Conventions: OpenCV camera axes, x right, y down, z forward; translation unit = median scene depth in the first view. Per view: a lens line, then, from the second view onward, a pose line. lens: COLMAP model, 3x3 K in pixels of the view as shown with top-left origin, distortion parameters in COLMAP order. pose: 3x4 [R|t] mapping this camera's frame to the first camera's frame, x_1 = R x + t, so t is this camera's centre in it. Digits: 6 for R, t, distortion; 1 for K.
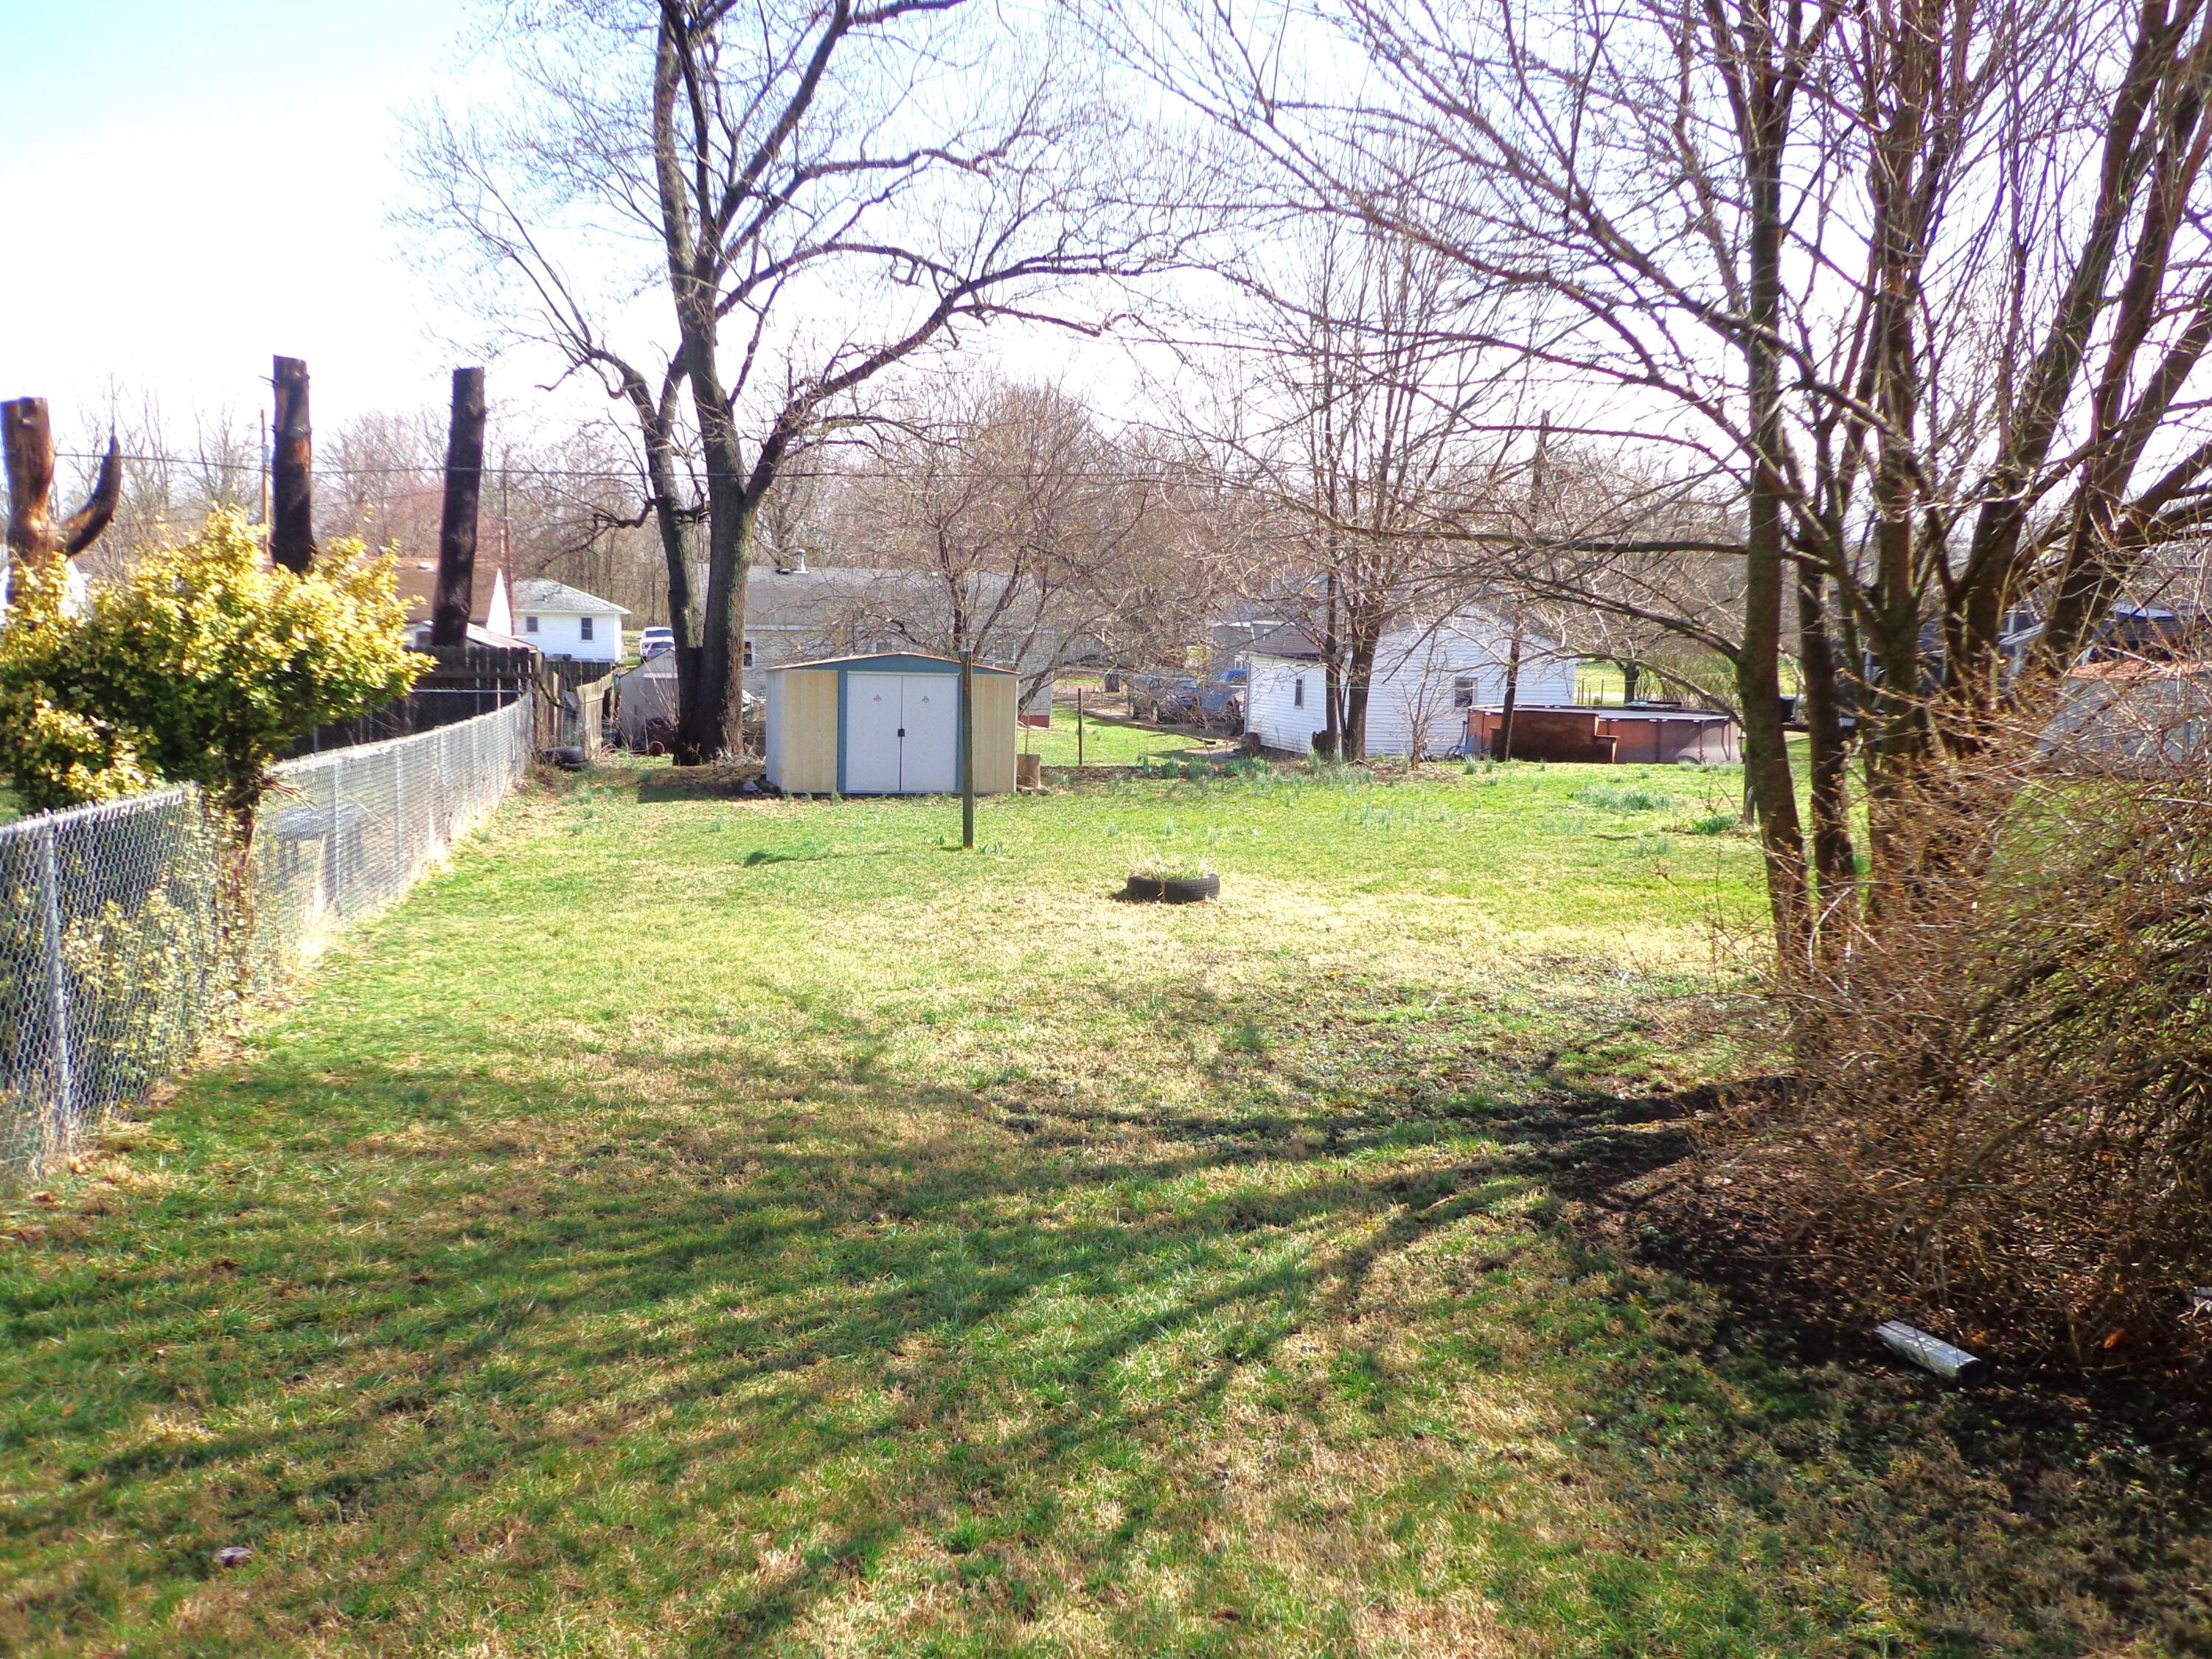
lens RADIAL K [[1674.5, 0, 1115.3], [0, 1674.5, 832.4], [0, 0, 1]] dist [0.027071, 0.000098]
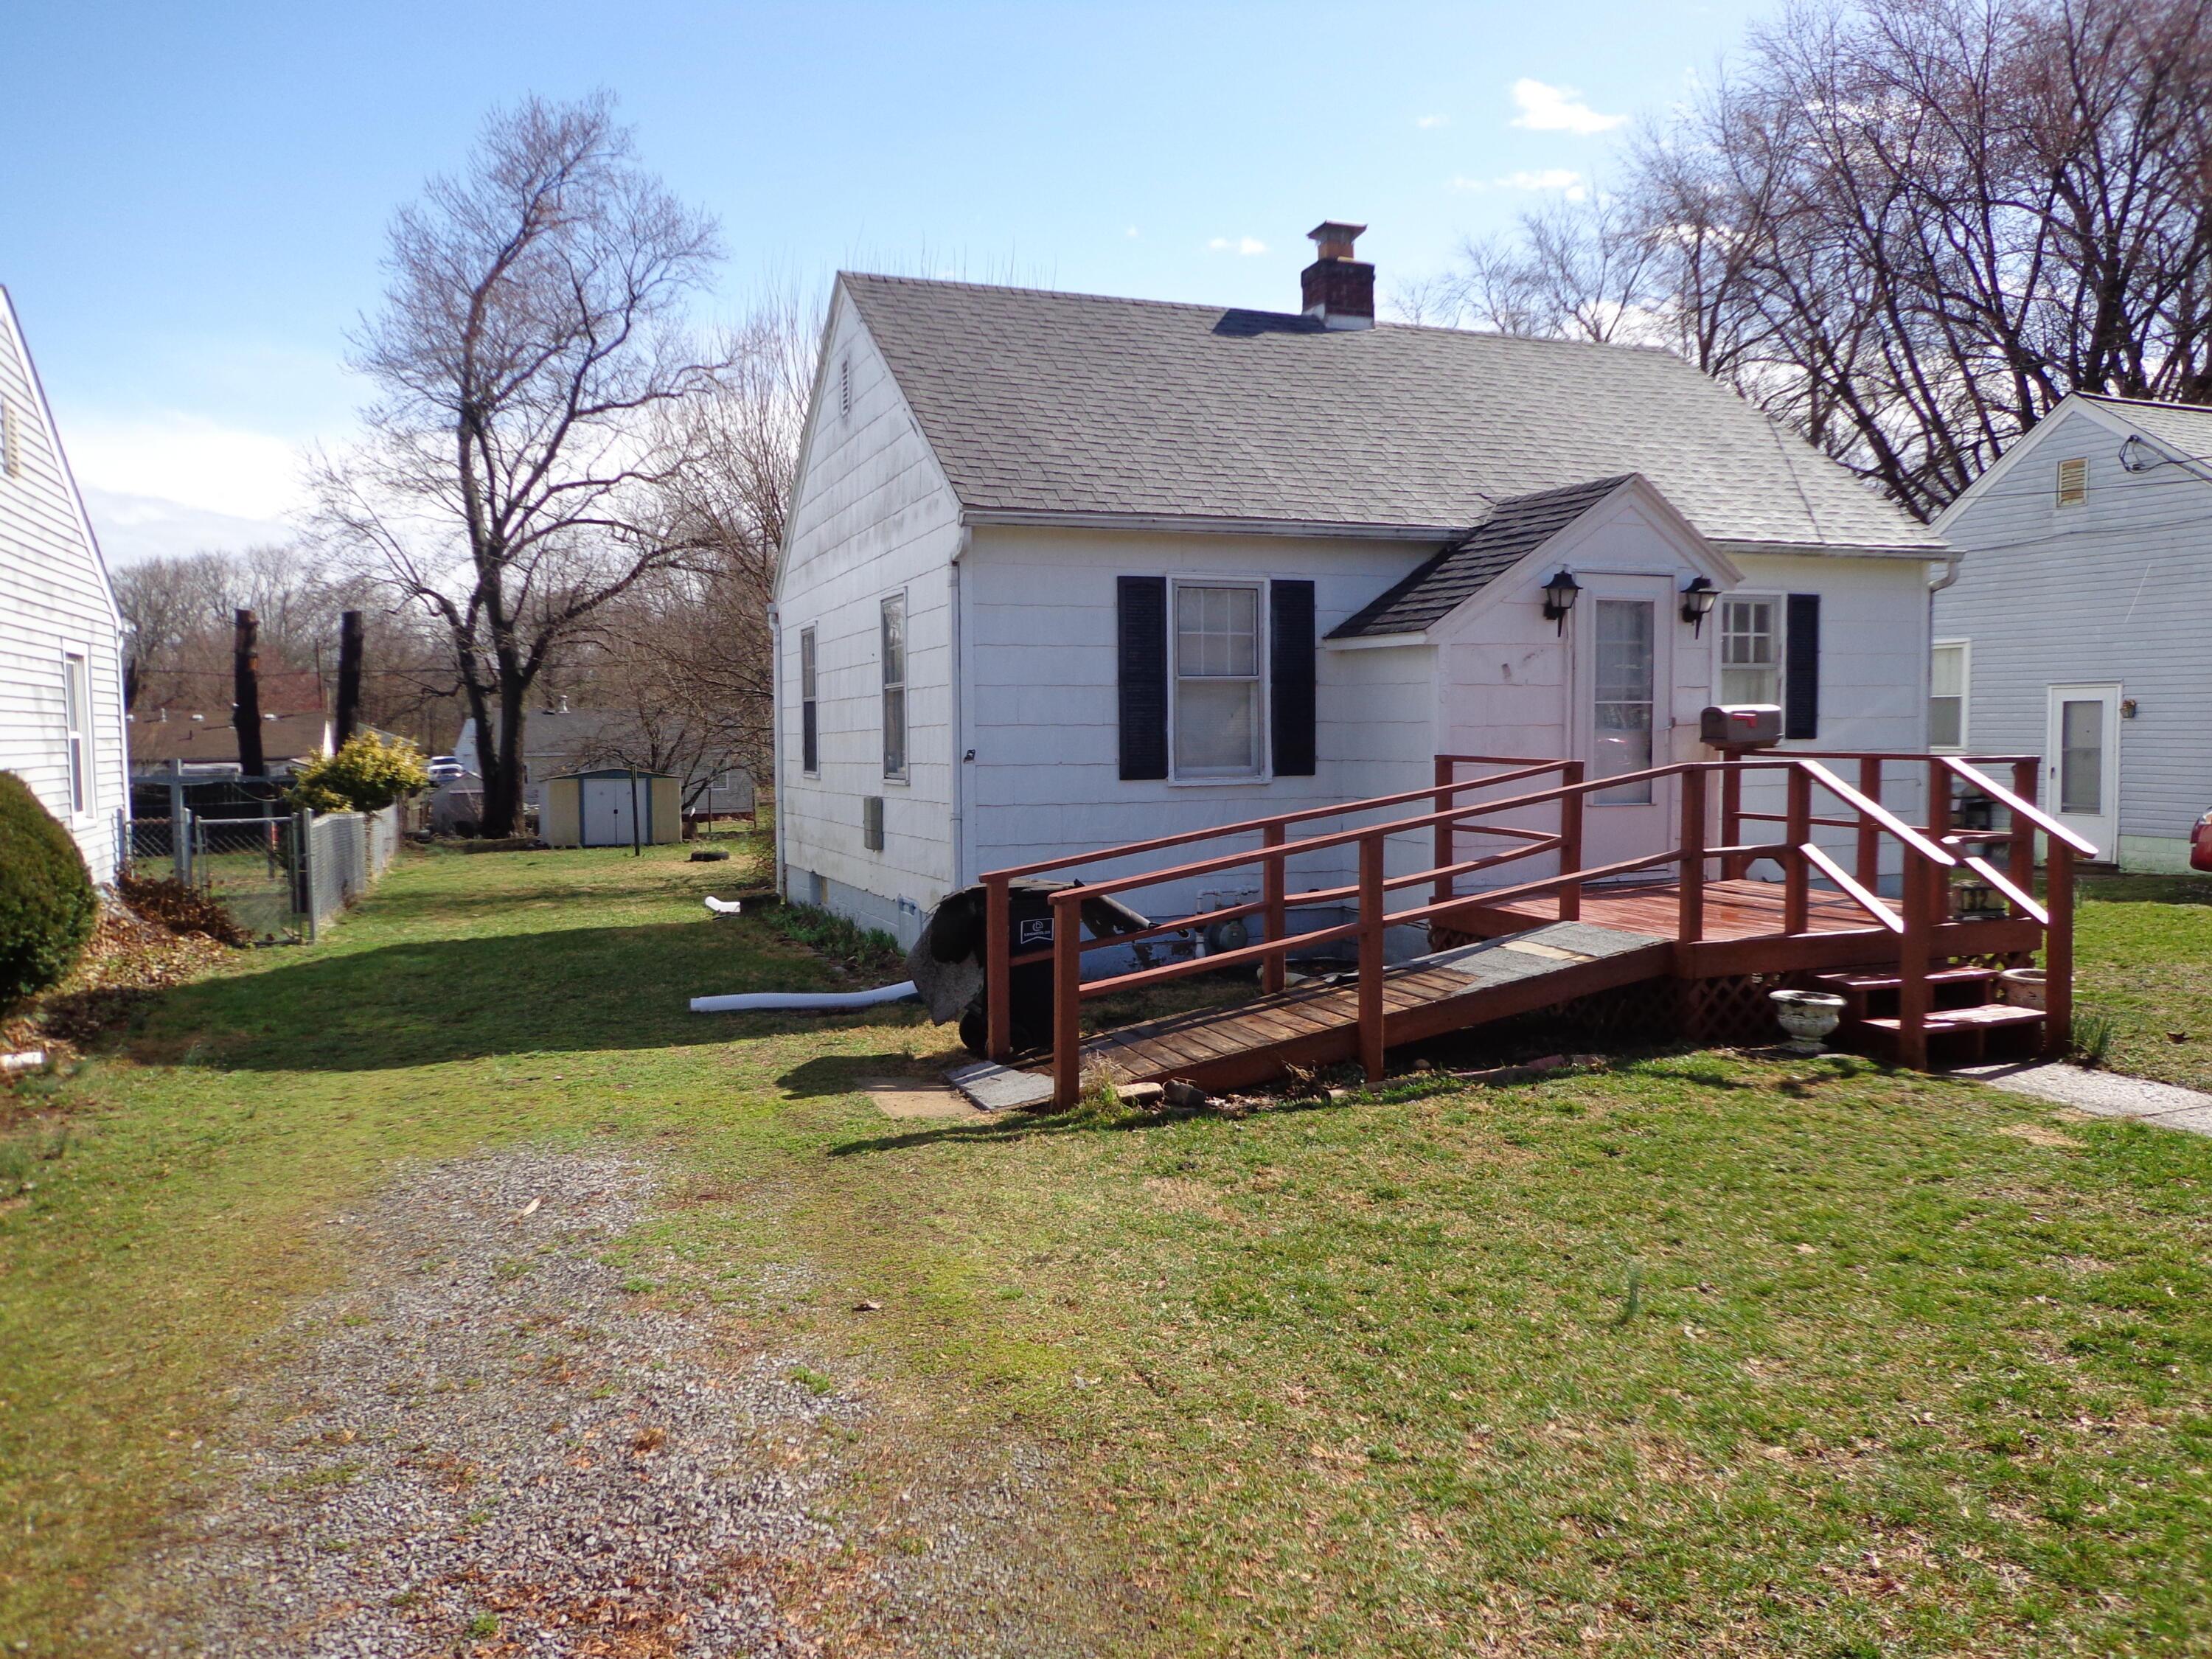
lens RADIAL K [[1612.8, 0, 1097.4], [0, 1612.8, 832.3], [0, 0, 1]] dist [-0.007330, 0.003360]
pose [[0.990812, -0.043341, 0.128111, 0.138110], [0.051117, 0.997005, -0.058041, 0.076524], [-0.125212, 0.064057, 0.990060, -0.666849]]
